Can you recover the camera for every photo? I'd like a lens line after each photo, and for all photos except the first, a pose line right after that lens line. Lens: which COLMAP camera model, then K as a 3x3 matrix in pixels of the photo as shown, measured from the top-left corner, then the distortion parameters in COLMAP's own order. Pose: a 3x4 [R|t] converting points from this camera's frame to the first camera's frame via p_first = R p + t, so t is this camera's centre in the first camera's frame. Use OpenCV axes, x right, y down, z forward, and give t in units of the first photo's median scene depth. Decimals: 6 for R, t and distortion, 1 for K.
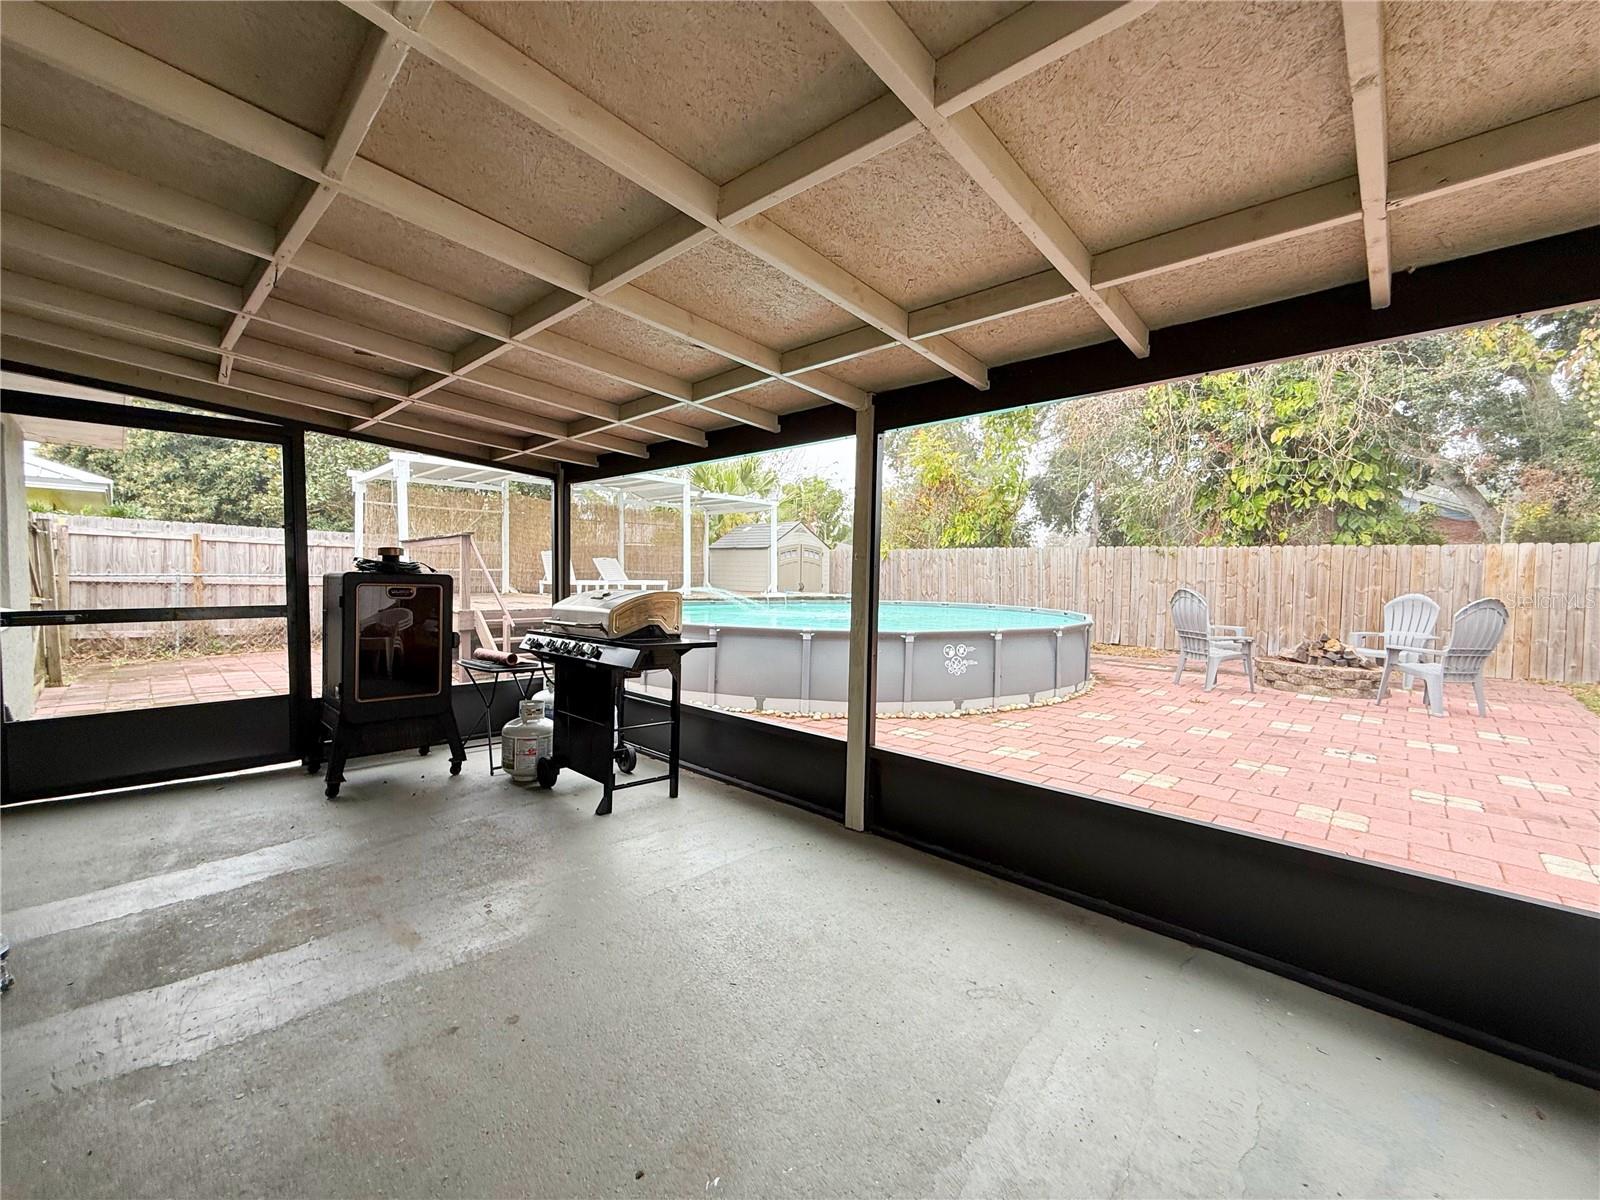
lens RADIAL K [[638.0, 0, 800.1], [0, 638.0, 598.9], [0, 0, 1]] dist [-0.000700, -0.001299]
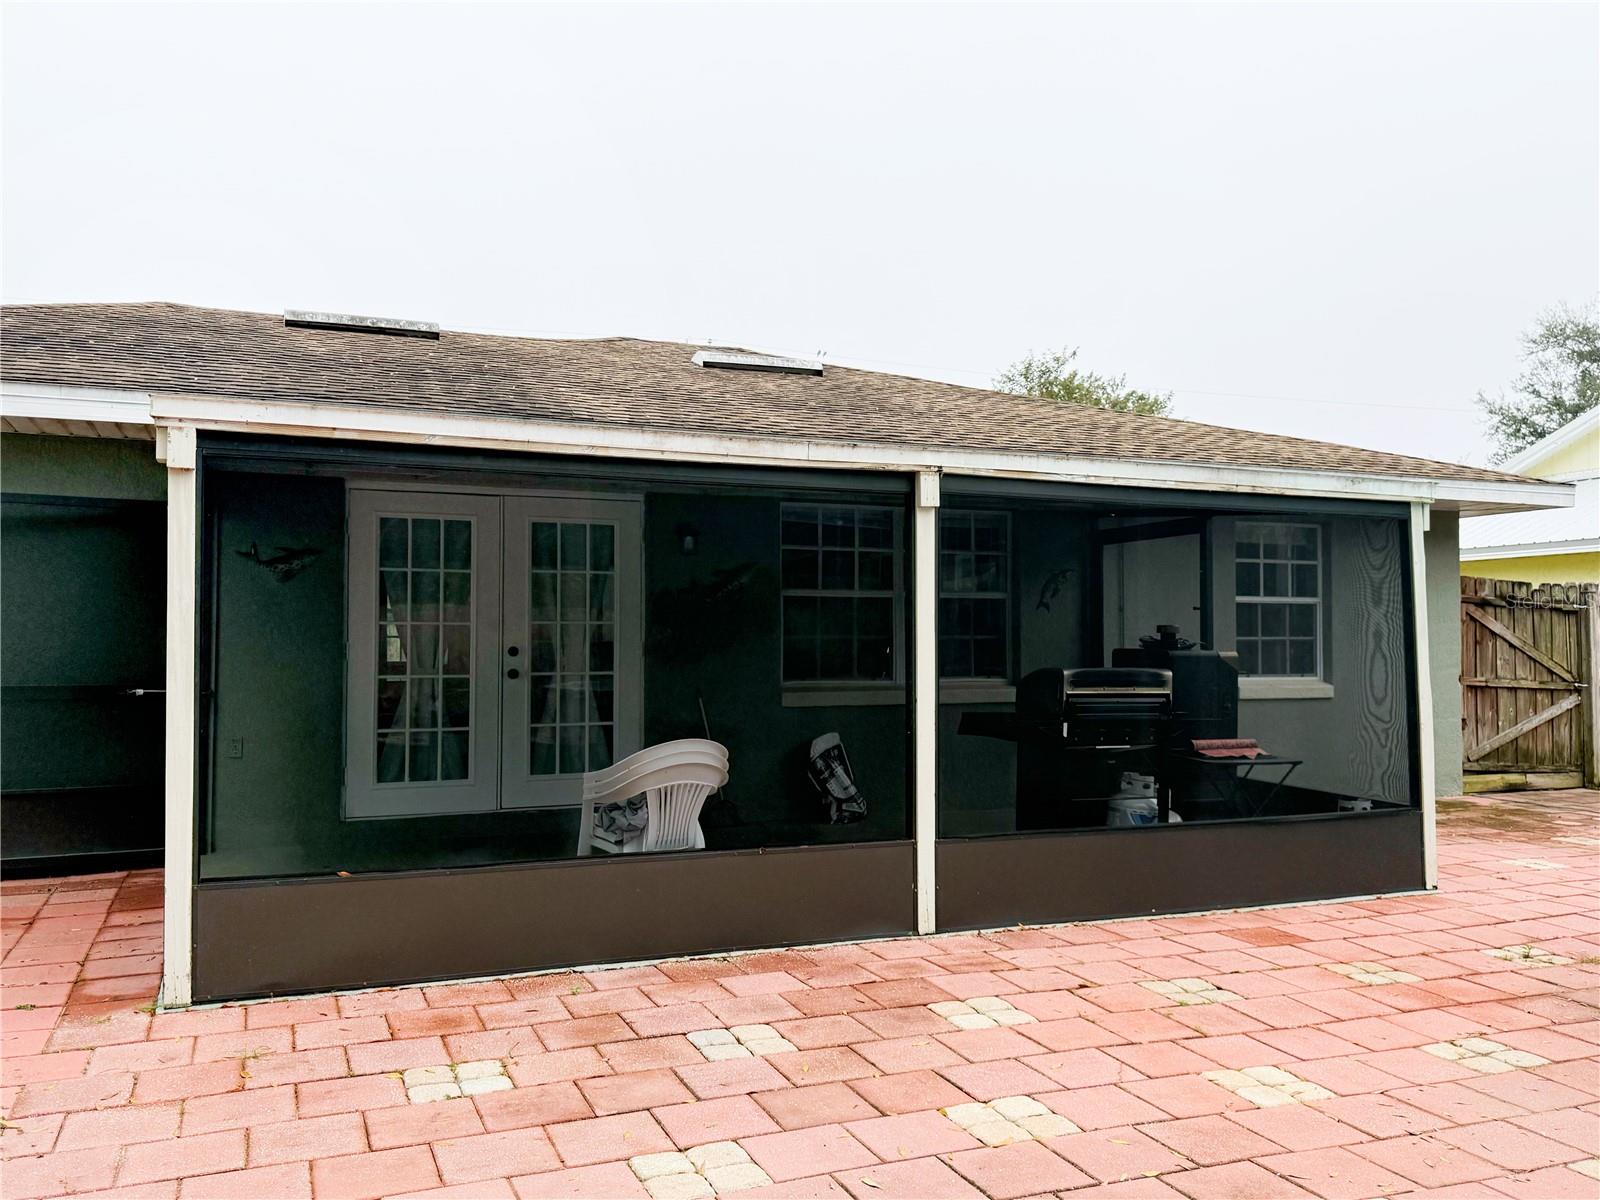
lens RADIAL K [[1300.4, 0, 804.3], [0, 1300.4, 604.4], [0, 0, 1]] dist [0.063052, -0.000070]
pose [[-0.397646, -0.035441, -0.916854, 0.624238], [-0.043136, 0.998871, -0.019903, -0.018886], [0.916524, 0.031635, -0.398726, 0.528673]]
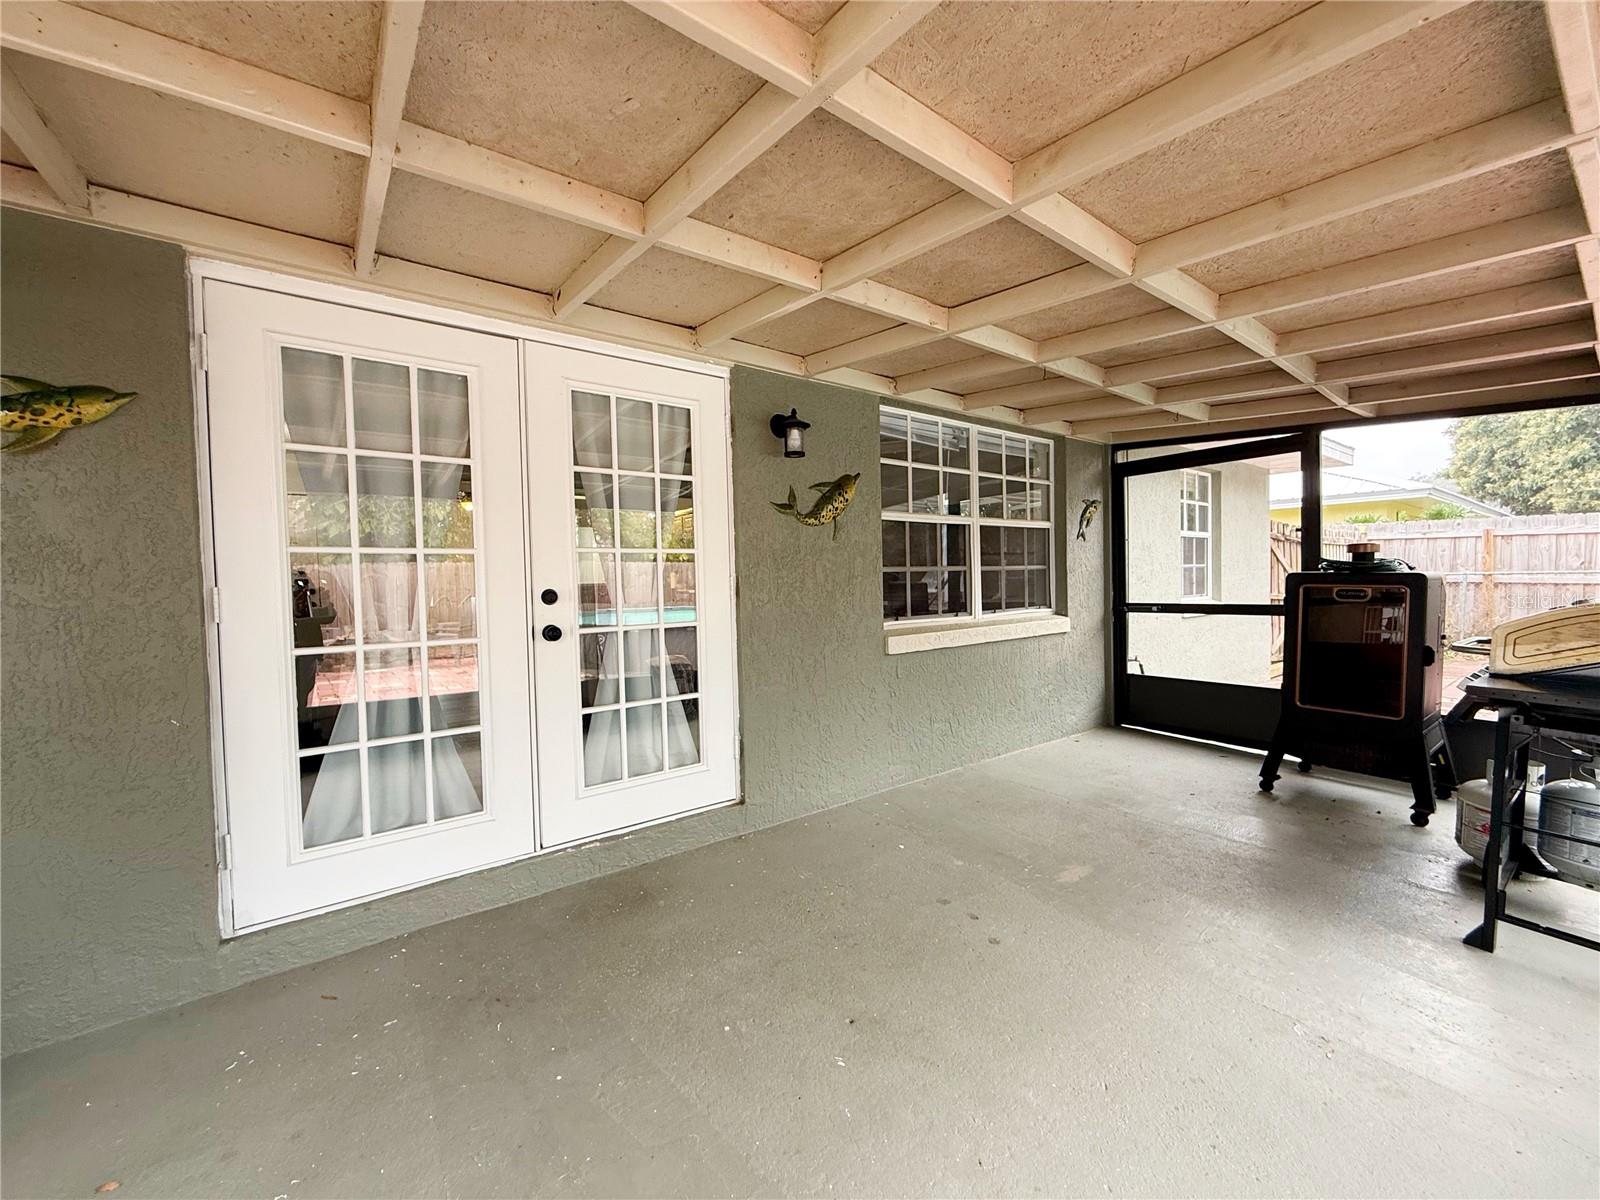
lens RADIAL K [[638.0, 0, 786.7], [0, 638.0, 598.8], [0, 0, 1]] dist [-0.000700, -0.001299]
pose [[-0.166108, 0.022676, -0.985847, 0.147125], [-0.019554, 0.999463, 0.026283, -0.004635], [0.985914, 0.023643, -0.165576, 0.145262]]
